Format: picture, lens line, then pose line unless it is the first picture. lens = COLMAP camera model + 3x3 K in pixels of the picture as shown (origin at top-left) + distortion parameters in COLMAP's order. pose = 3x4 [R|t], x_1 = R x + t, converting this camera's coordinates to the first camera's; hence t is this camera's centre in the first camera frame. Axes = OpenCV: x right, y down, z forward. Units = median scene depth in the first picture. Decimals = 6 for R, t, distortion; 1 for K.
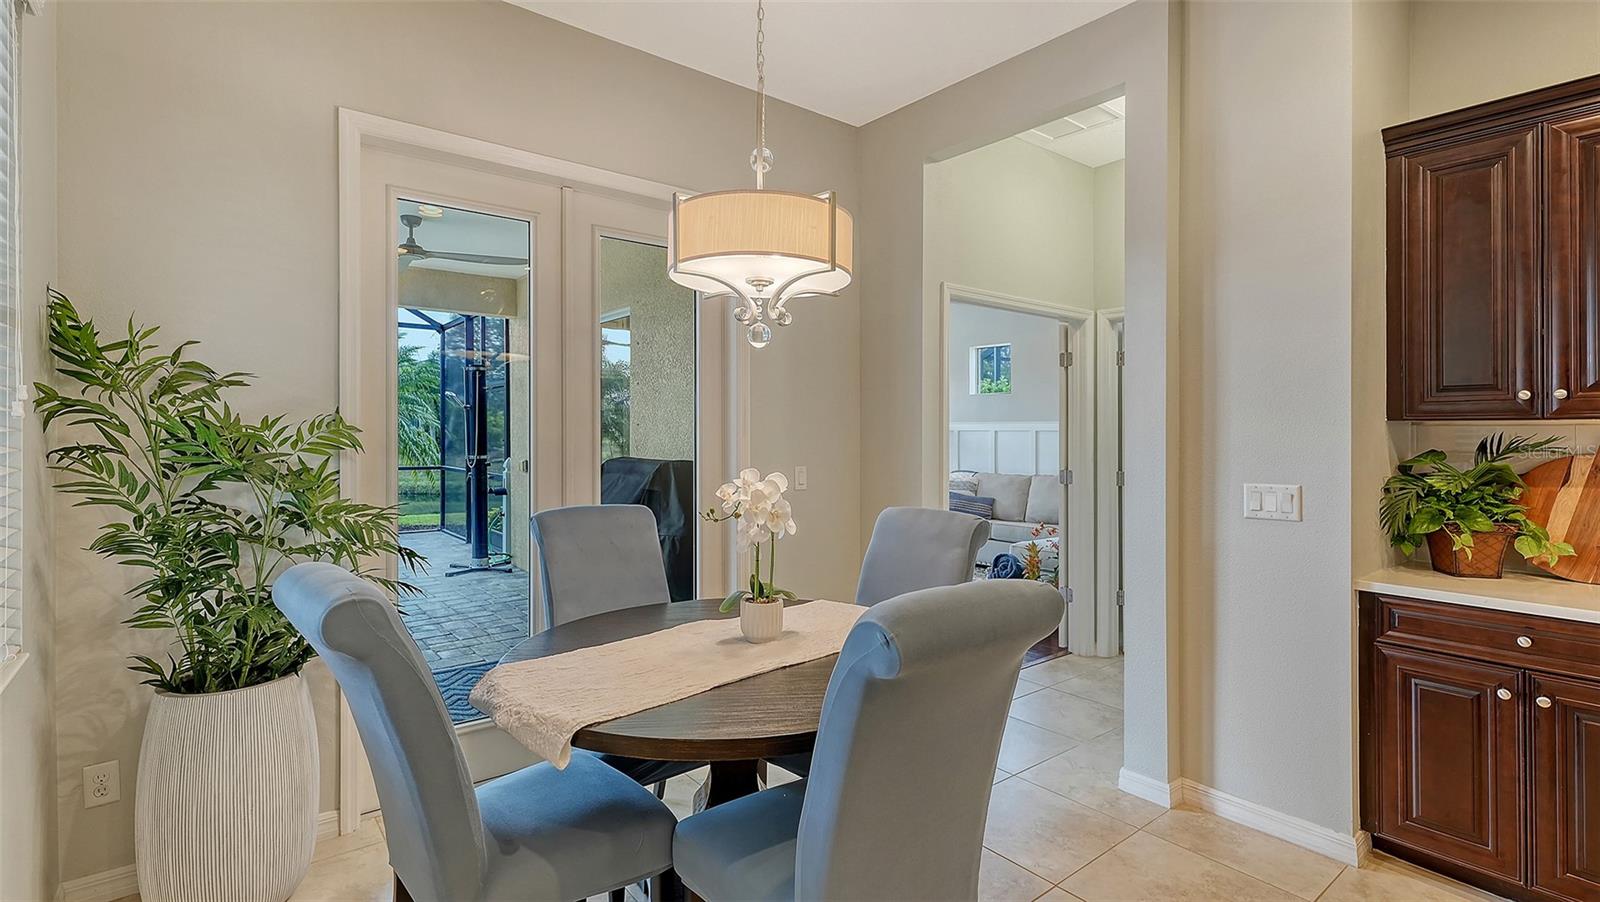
lens RADIAL K [[742.2, 0, 795.9], [0, 742.2, 428.8], [0, 0, 1]] dist [0.012332, -0.000527]
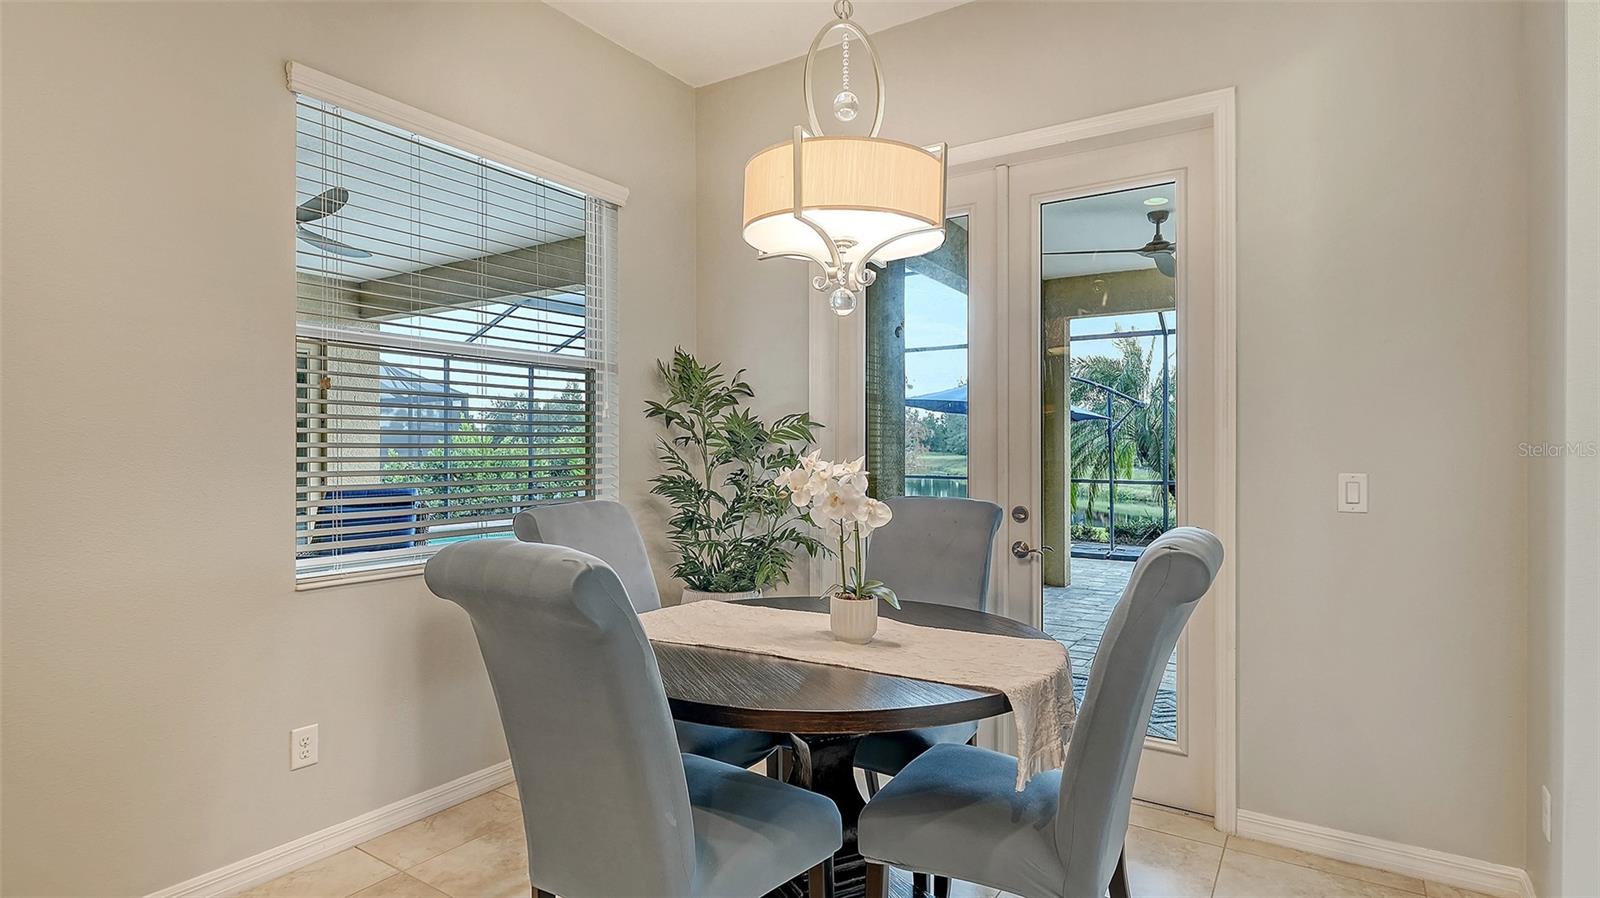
lens RADIAL K [[797.0, 0, 800.0], [0, 797.0, 449.0], [0, 0, 1]] dist [0.001565, 0.000162]
pose [[0.311031, -0.003986, -0.950391, 0.723373], [0.004233, 0.999987, -0.002808, 0.046635], [0.950390, -0.003150, 0.311044, 0.559772]]
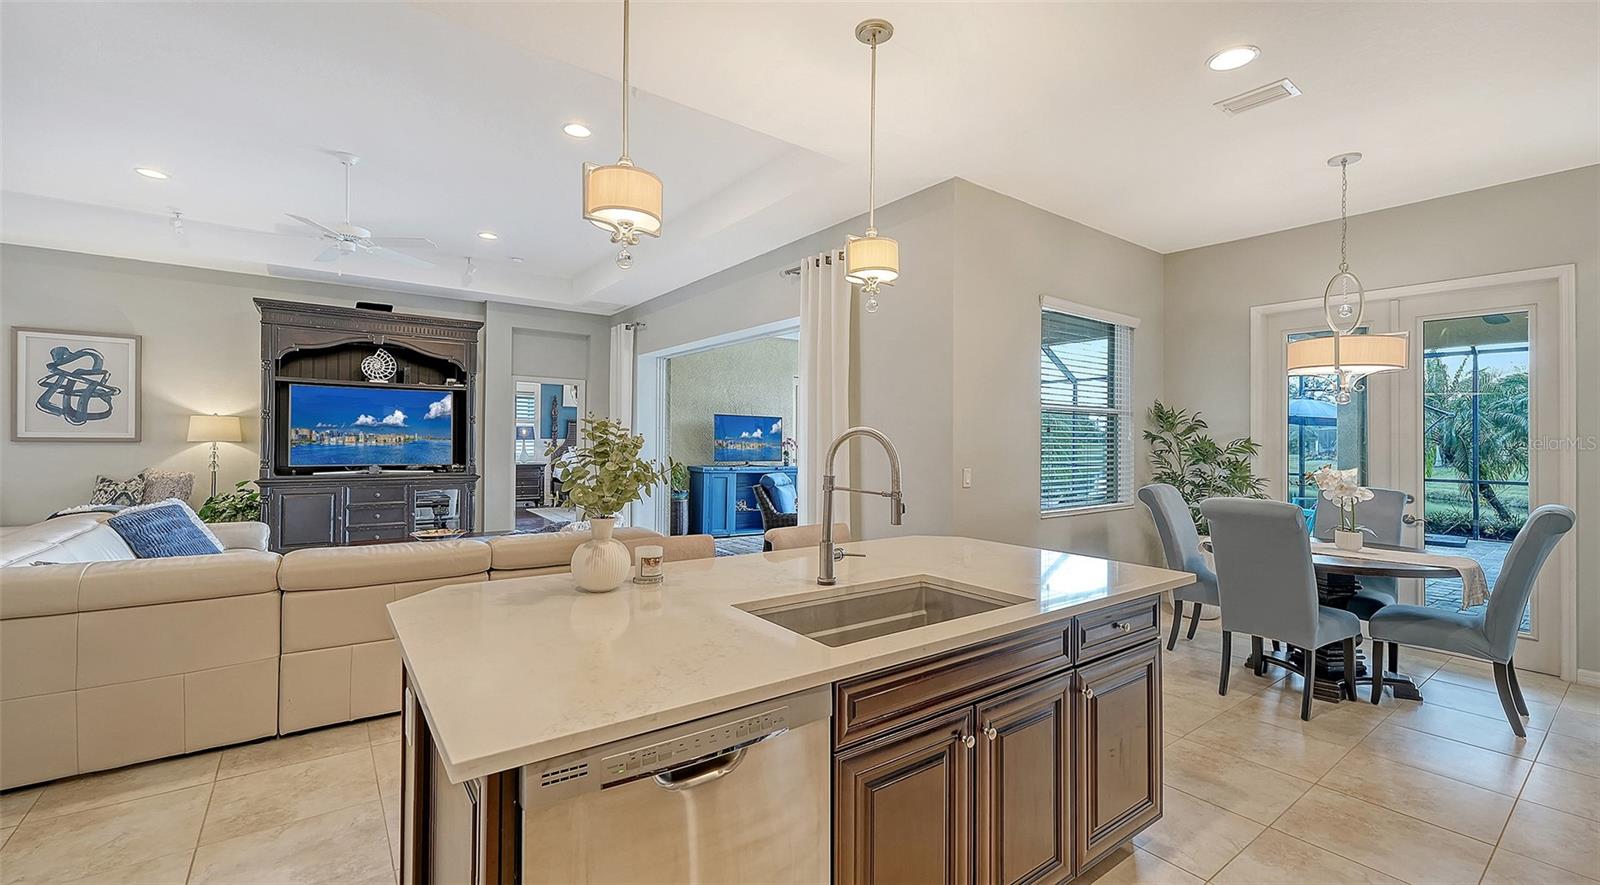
lens RADIAL K [[651.6, 0, 800.0], [0, 651.6, 442.5], [0, 0, 1]] dist [0.001047, 0.000014]
pose [[-0.034010, -0.001094, -0.999421, 1.500984], [-0.006080, 0.999981, -0.000887, 0.003129], [0.999403, 0.006047, -0.034016, -0.347095]]
